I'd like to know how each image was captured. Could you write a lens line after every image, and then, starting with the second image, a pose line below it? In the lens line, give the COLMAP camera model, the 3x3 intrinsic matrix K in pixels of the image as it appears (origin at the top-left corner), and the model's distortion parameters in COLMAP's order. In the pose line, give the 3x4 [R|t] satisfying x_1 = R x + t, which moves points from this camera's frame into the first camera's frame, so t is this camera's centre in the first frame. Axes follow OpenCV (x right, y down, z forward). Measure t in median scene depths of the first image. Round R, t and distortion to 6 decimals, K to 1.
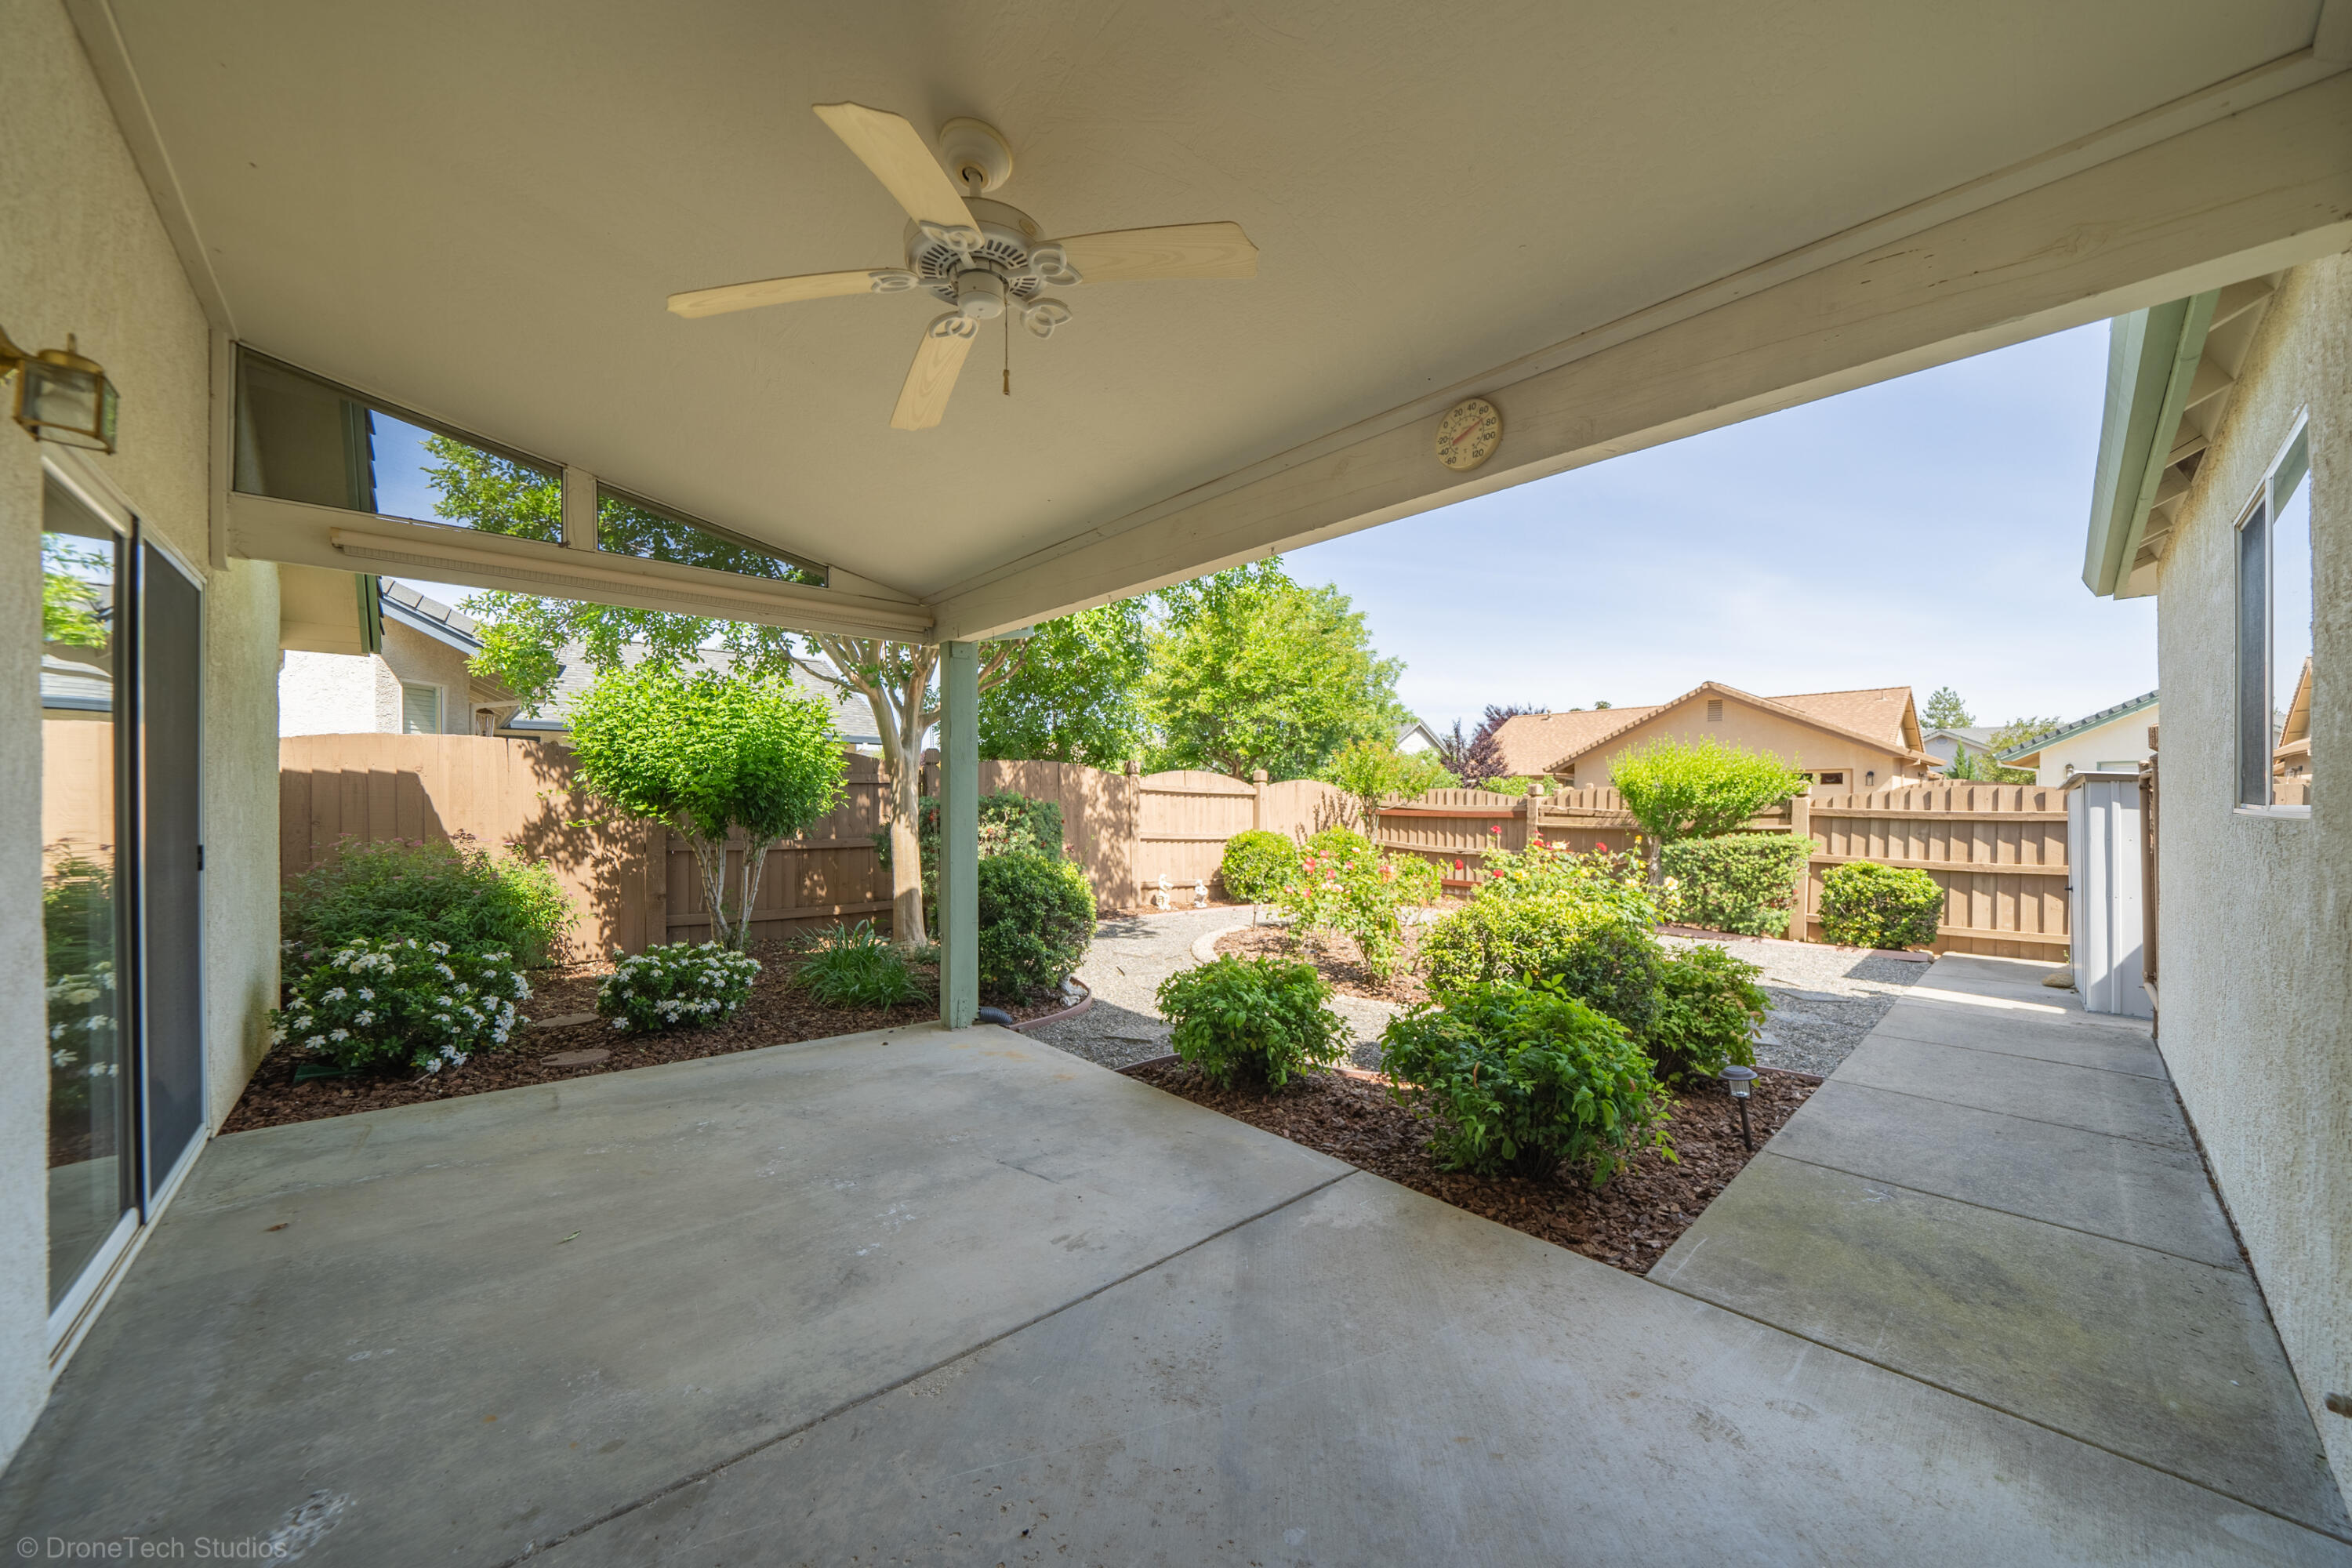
lens RADIAL K [[813.2, 0, 1175.6], [0, 813.2, 802.6], [0, 0, 1]] dist [-0.010814, 0.000673]
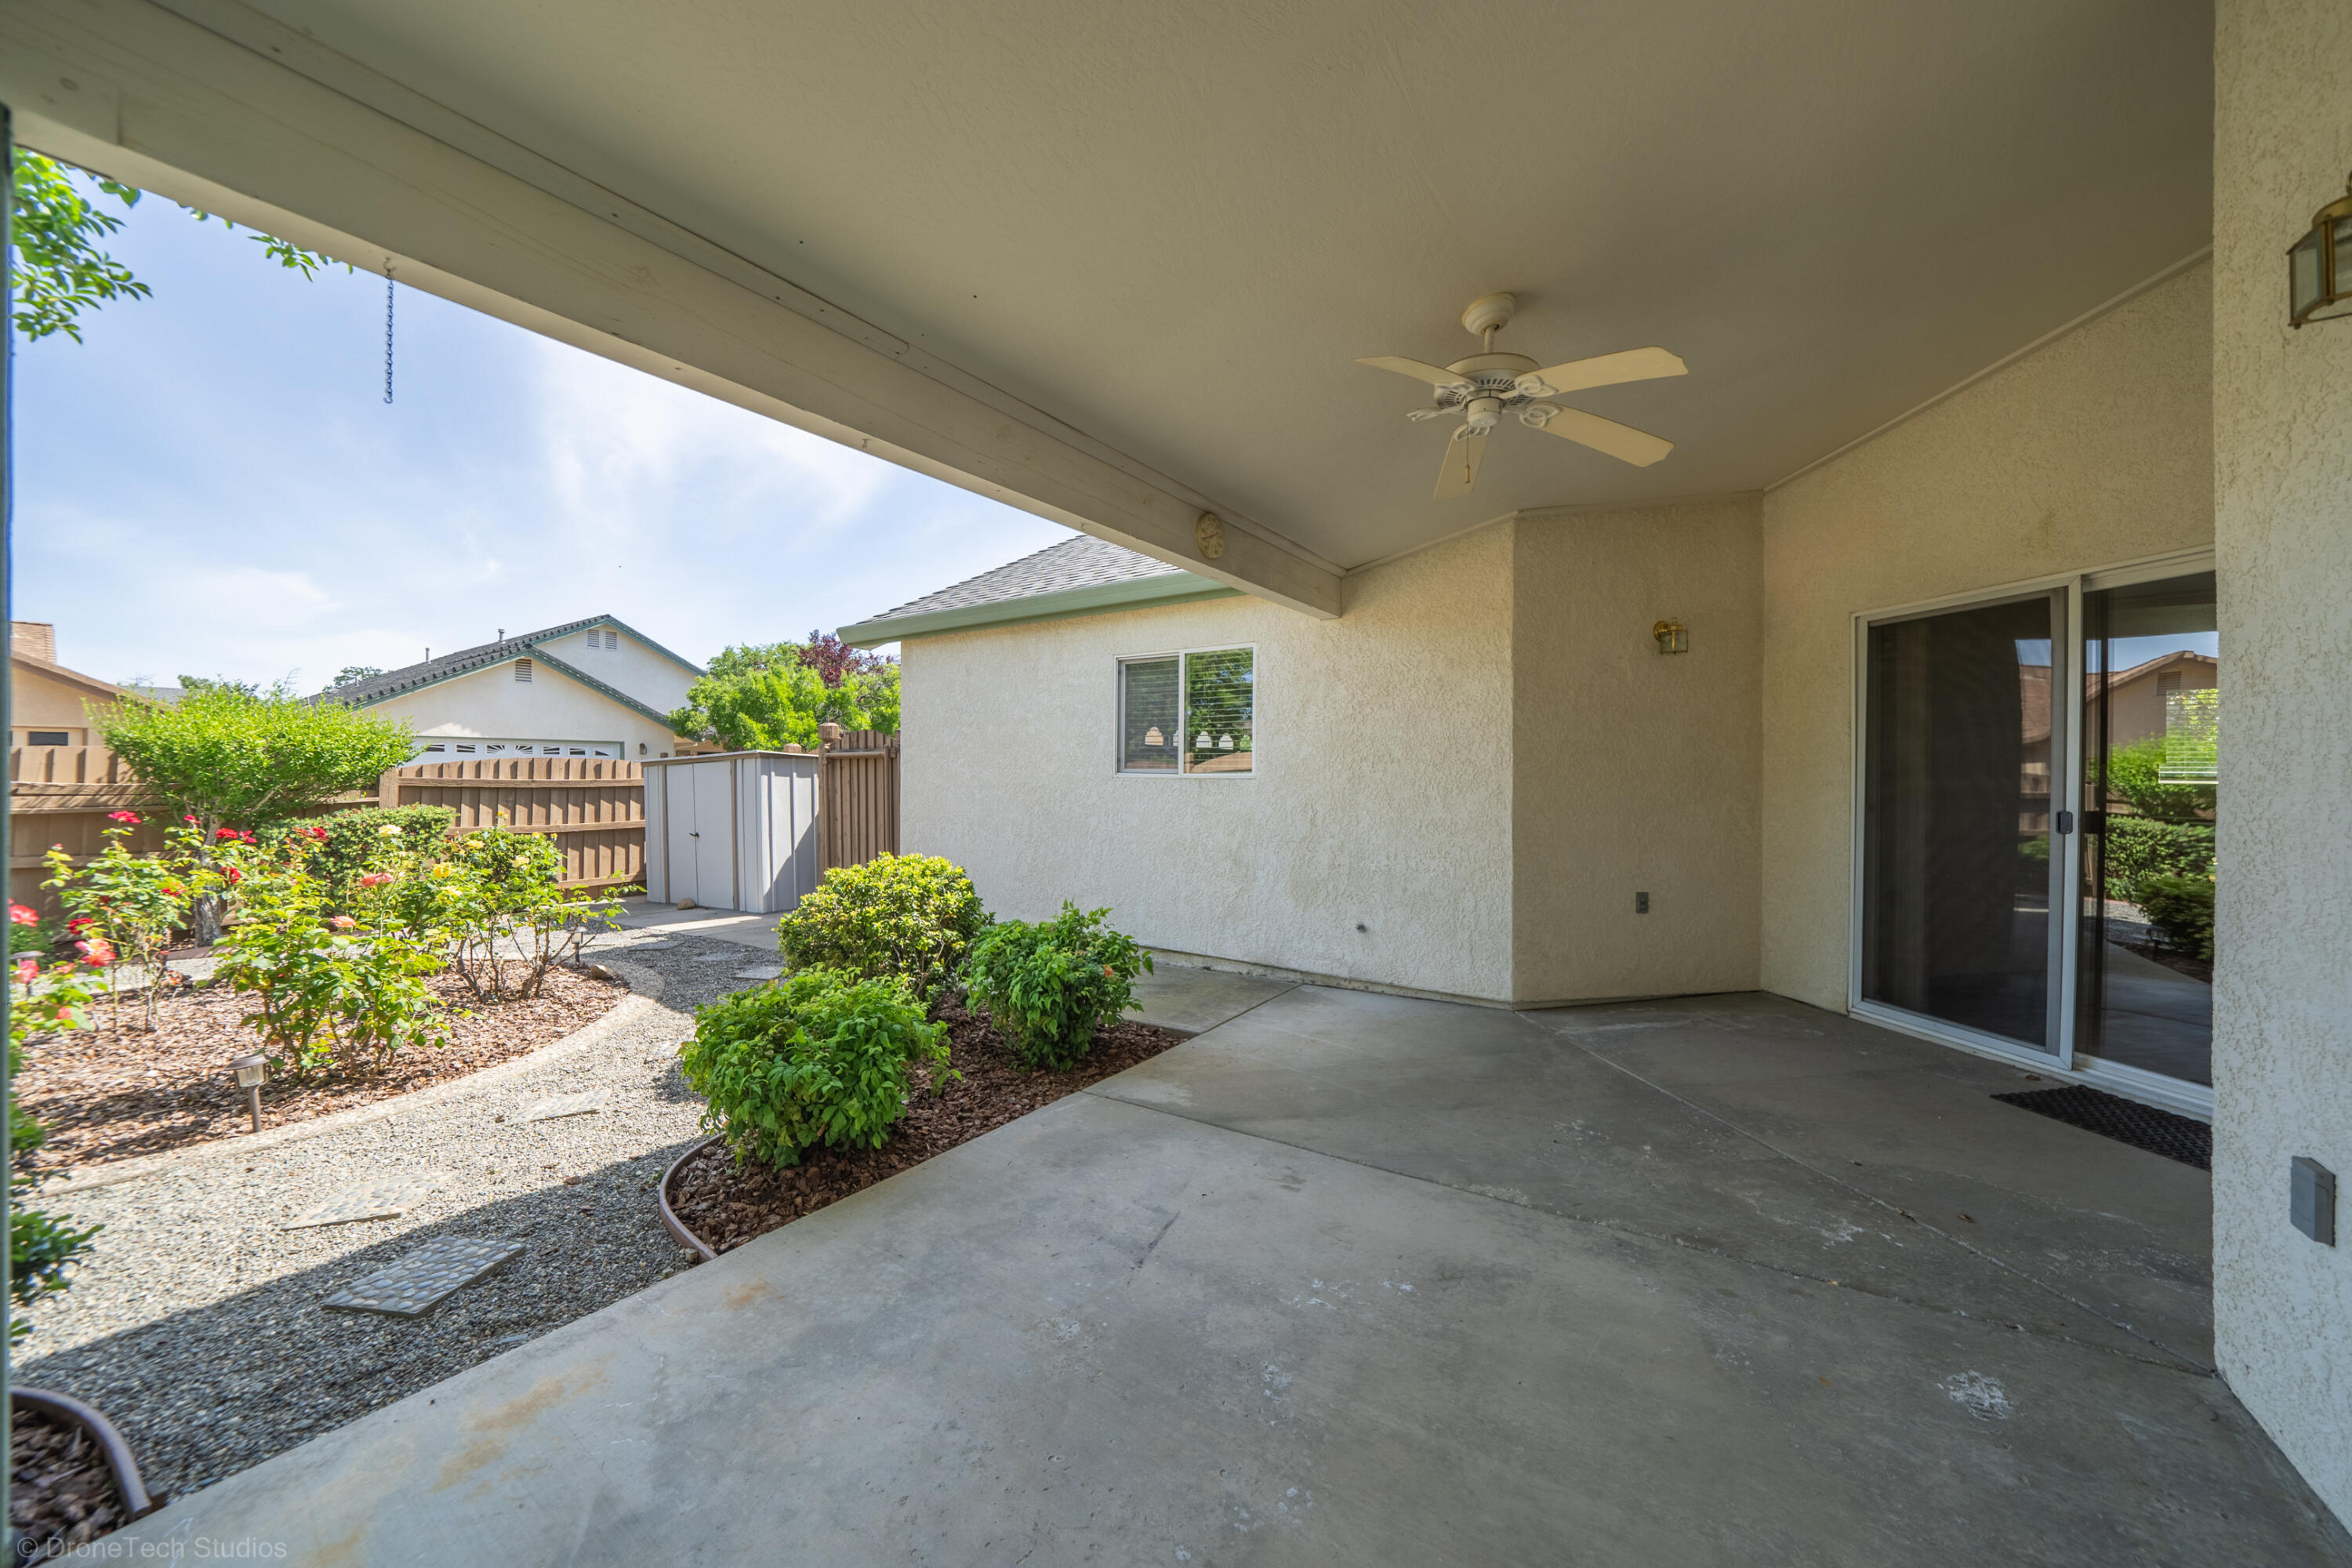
lens RADIAL K [[813.2, 0, 1172.8], [0, 813.2, 773.1], [0, 0, 1]] dist [-0.010814, 0.000673]
pose [[-0.201713, 0.000871, 0.979444, -0.522352], [-0.001745, 0.999998, -0.001249, 0.002196], [-0.979443, -0.001961, -0.201711, 0.625062]]
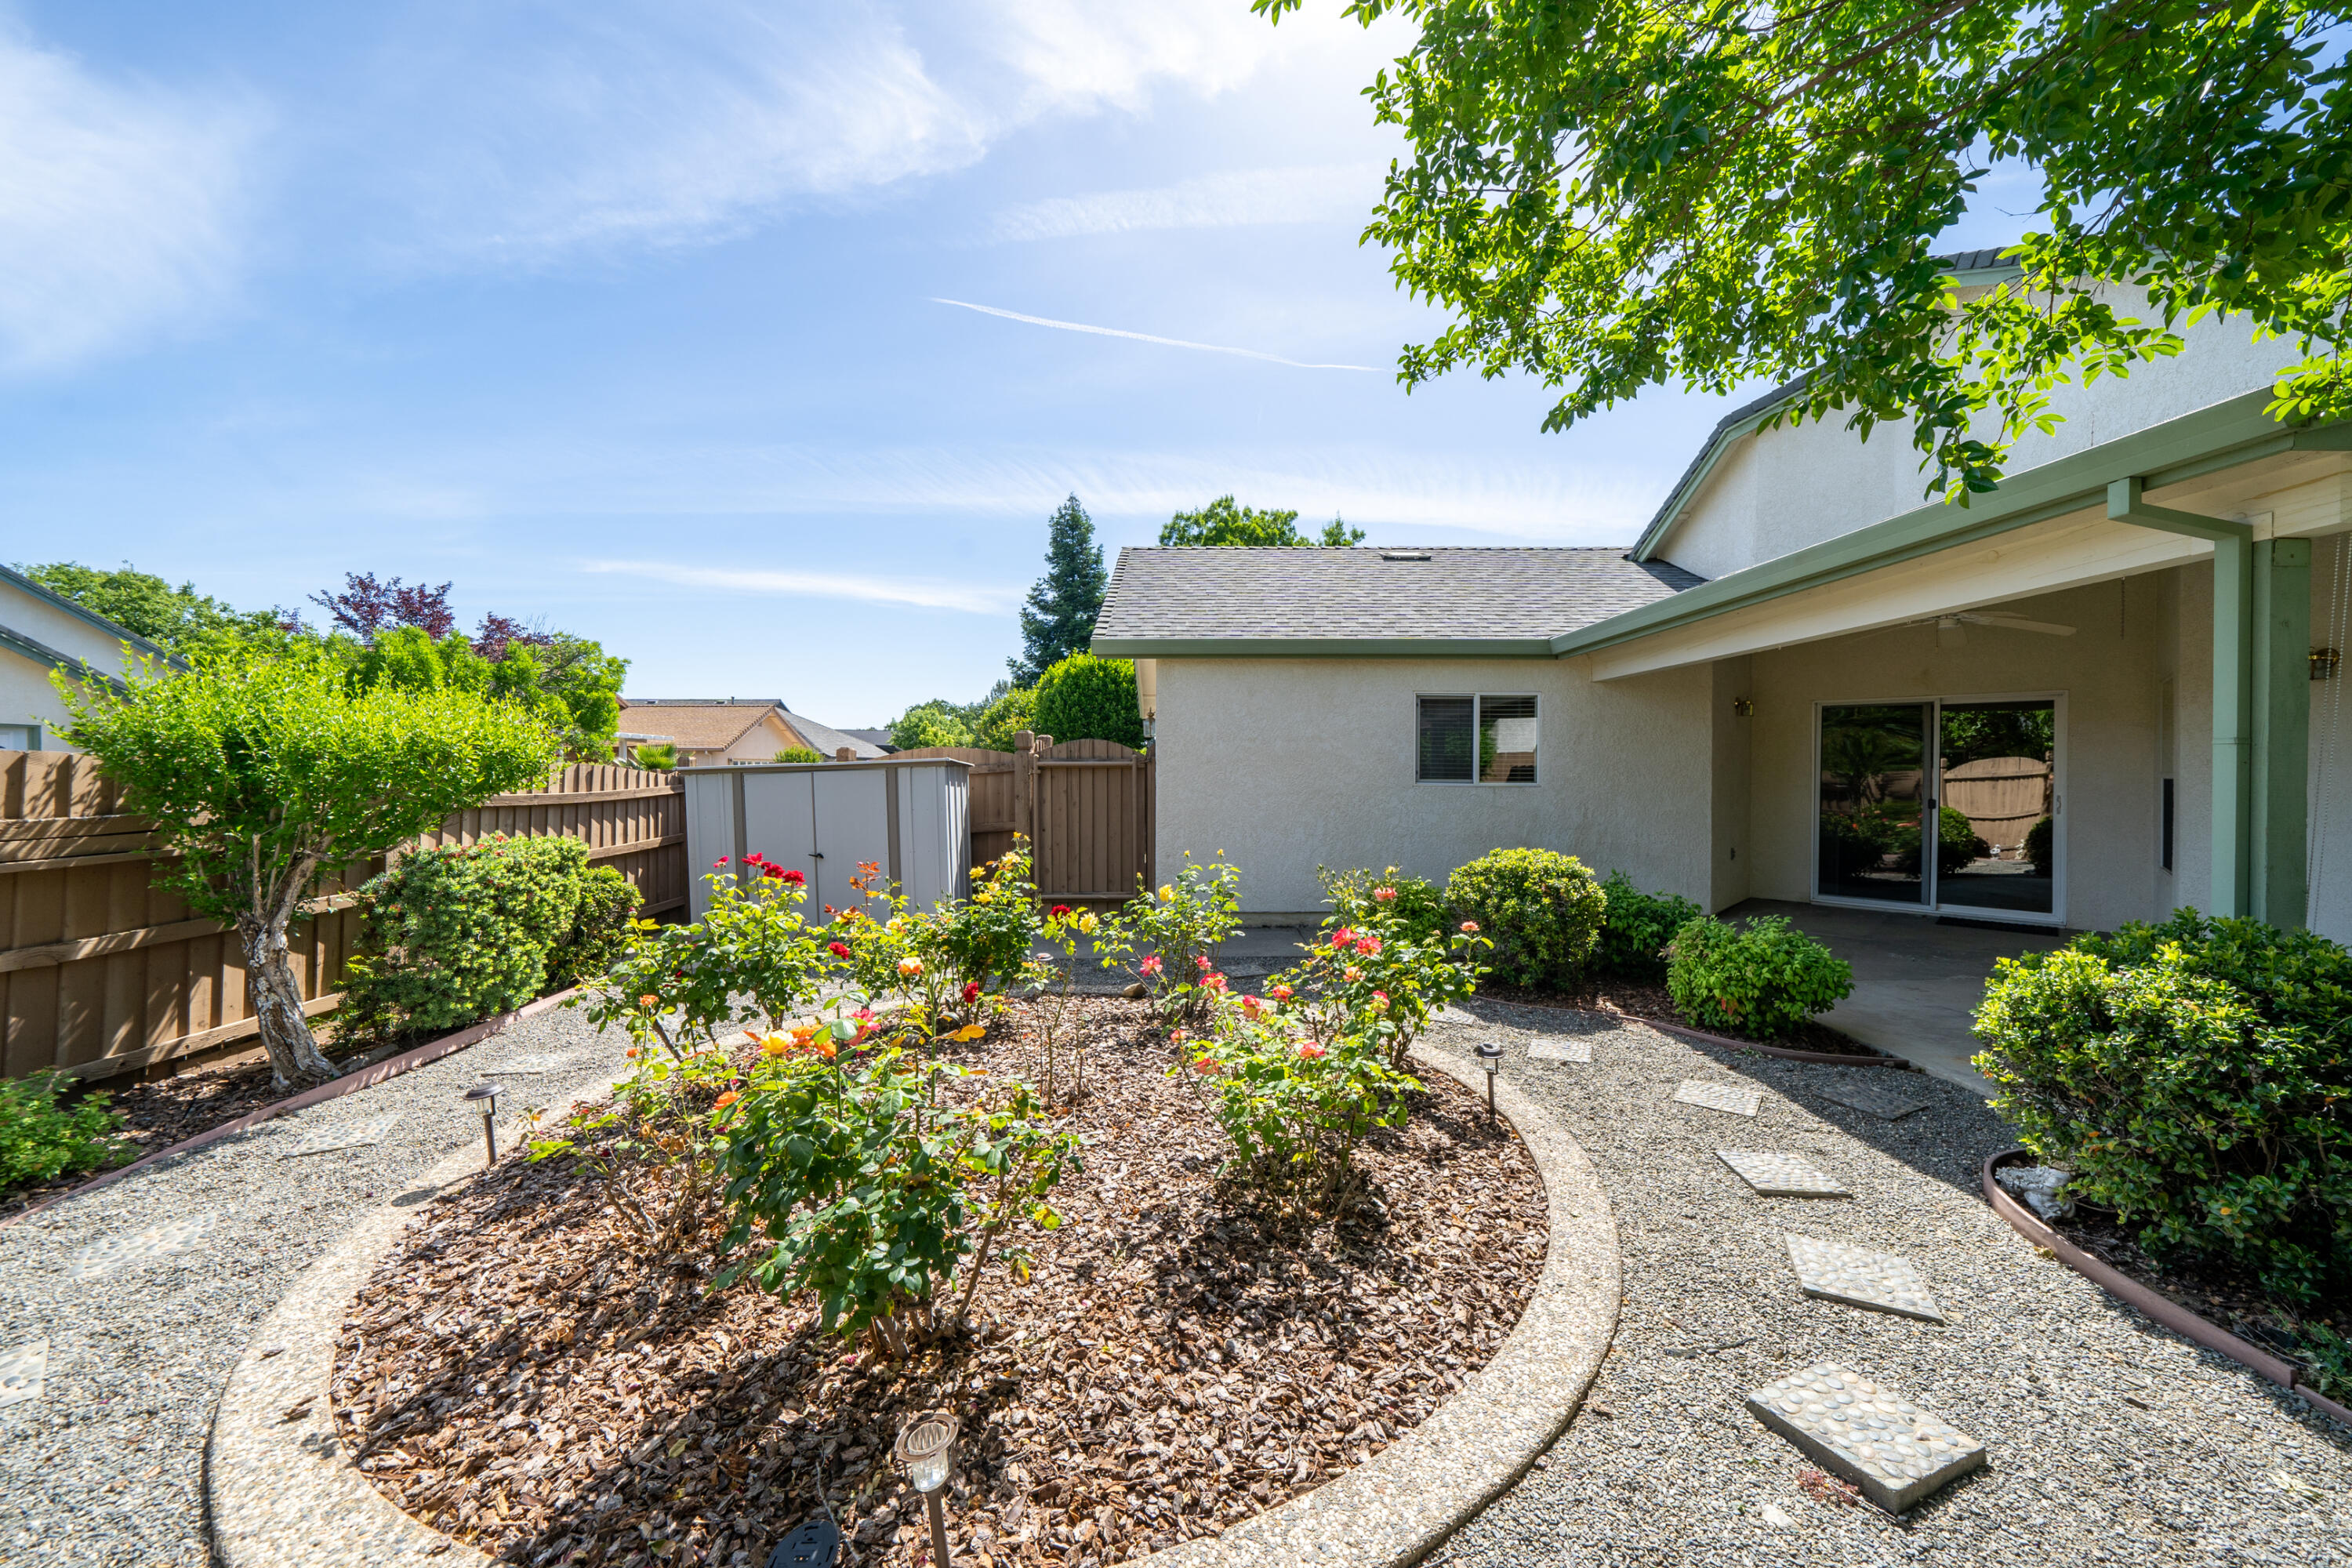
lens RADIAL K [[813.2, 0, 1172.8], [0, 813.2, 778.3], [0, 0, 1]] dist [-0.010814, 0.000673]
pose [[-0.705180, -0.008391, 0.708978, -0.079408], [-0.001351, 0.999944, 0.010491, -0.024720], [-0.709027, 0.006440, -0.705152, 1.913861]]
